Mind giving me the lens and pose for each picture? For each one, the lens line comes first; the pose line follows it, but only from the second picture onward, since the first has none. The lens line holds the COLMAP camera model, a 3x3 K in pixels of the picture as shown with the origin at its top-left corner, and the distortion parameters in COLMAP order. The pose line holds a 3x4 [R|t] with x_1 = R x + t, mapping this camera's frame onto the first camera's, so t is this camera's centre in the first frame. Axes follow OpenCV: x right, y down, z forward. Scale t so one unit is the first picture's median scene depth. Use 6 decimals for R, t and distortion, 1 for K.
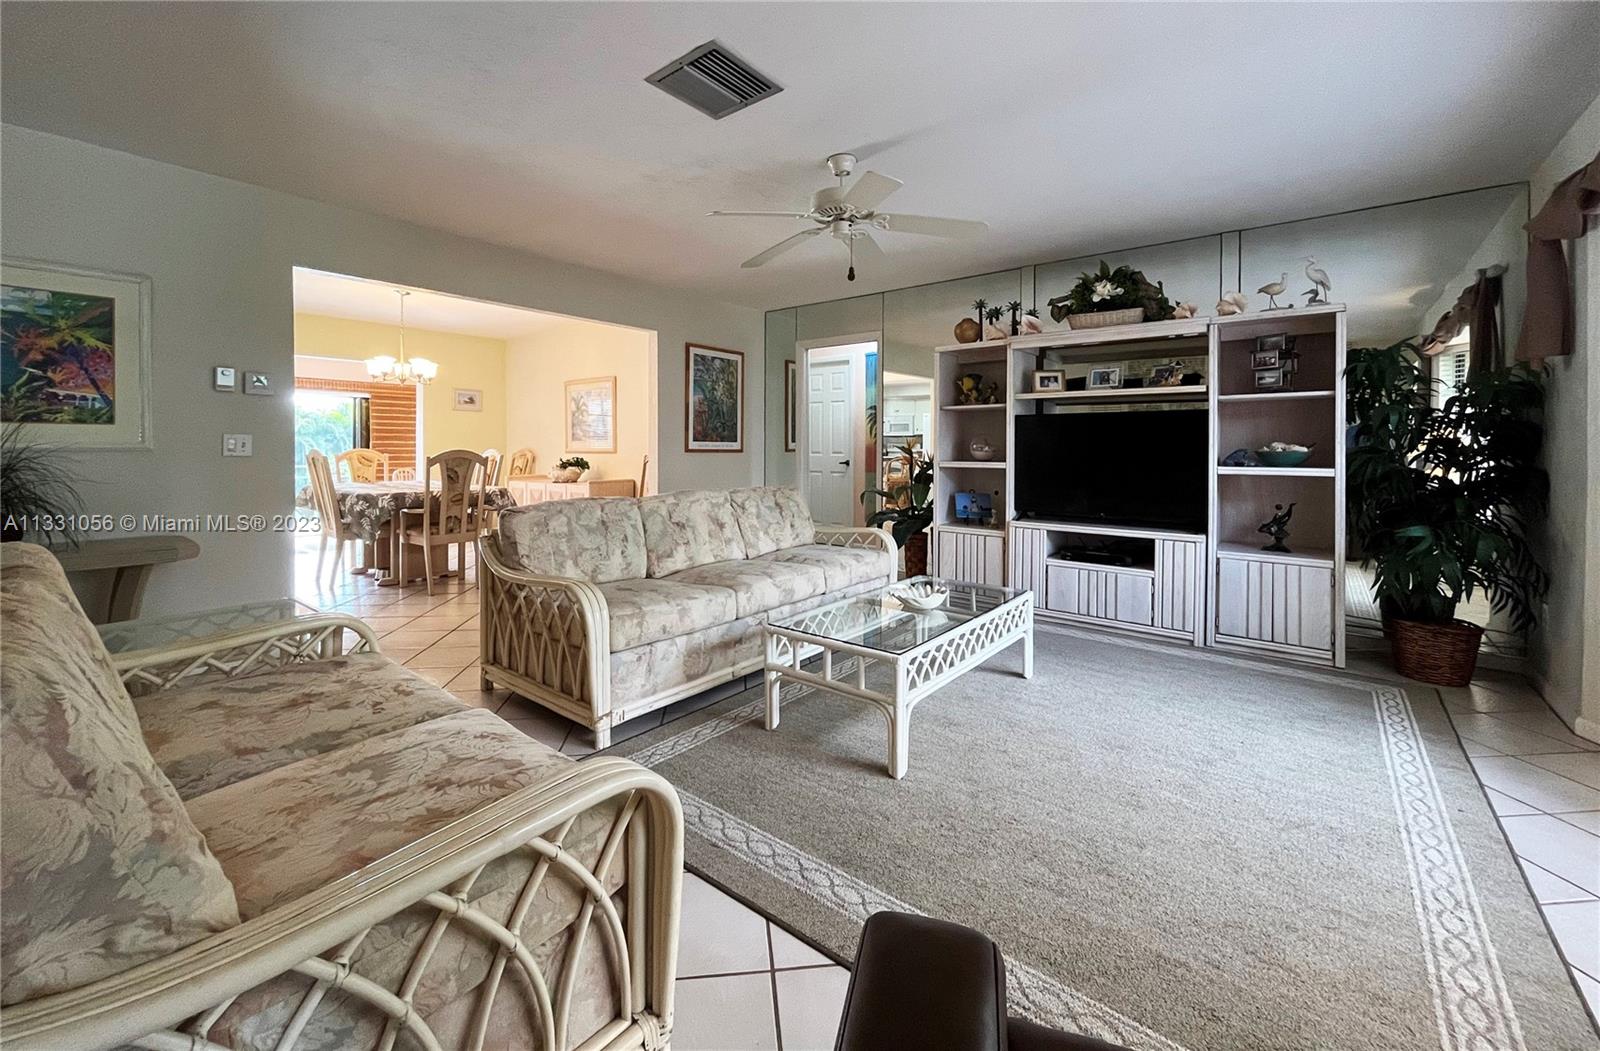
lens RADIAL K [[632.0, 0, 787.9], [0, 632.0, 452.9], [0, 0, 1]] dist [0.010293, 0.000719]
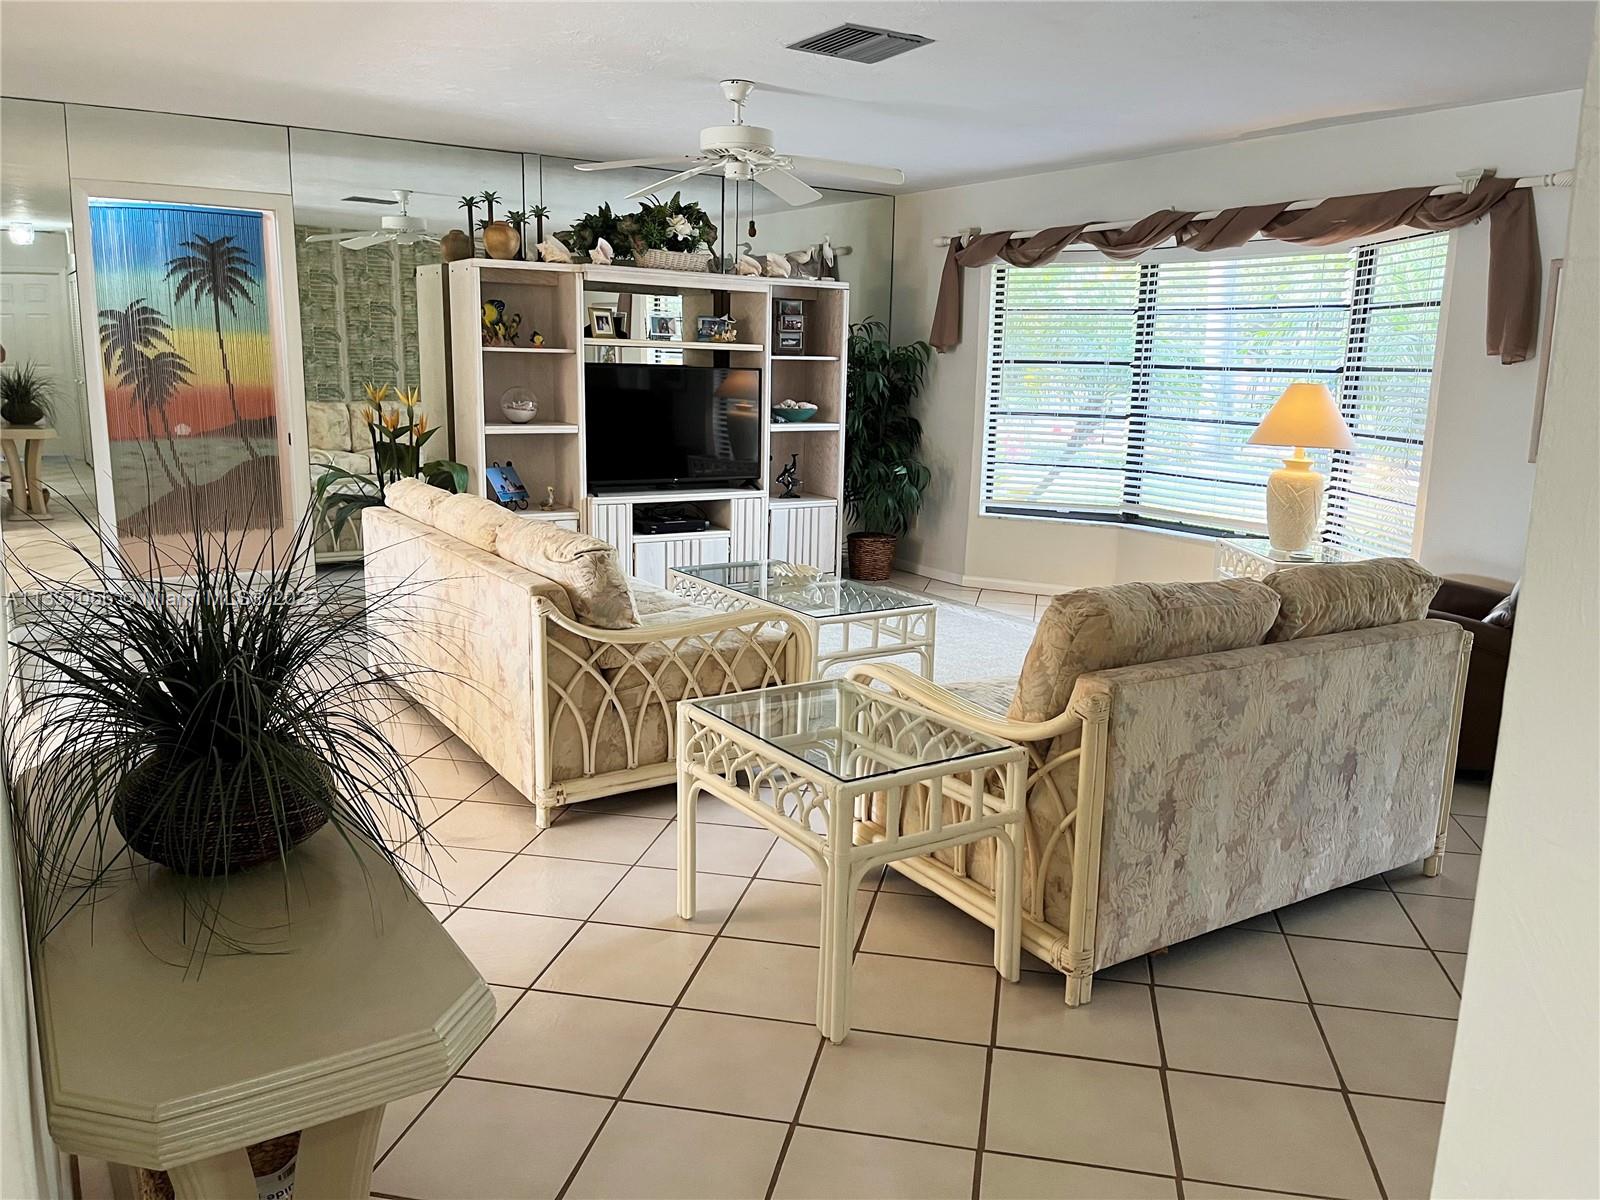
lens RADIAL K [[1223.1, 0, 800.0], [0, 1223.1, 596.6], [0, 0, 1]] dist [0.046465, -0.045106]
pose [[0.305020, -0.179893, 0.935201, -1.239845], [-0.020690, 0.980514, 0.195357, -0.093954], [-0.952121, -0.078937, 0.295354, 0.311631]]
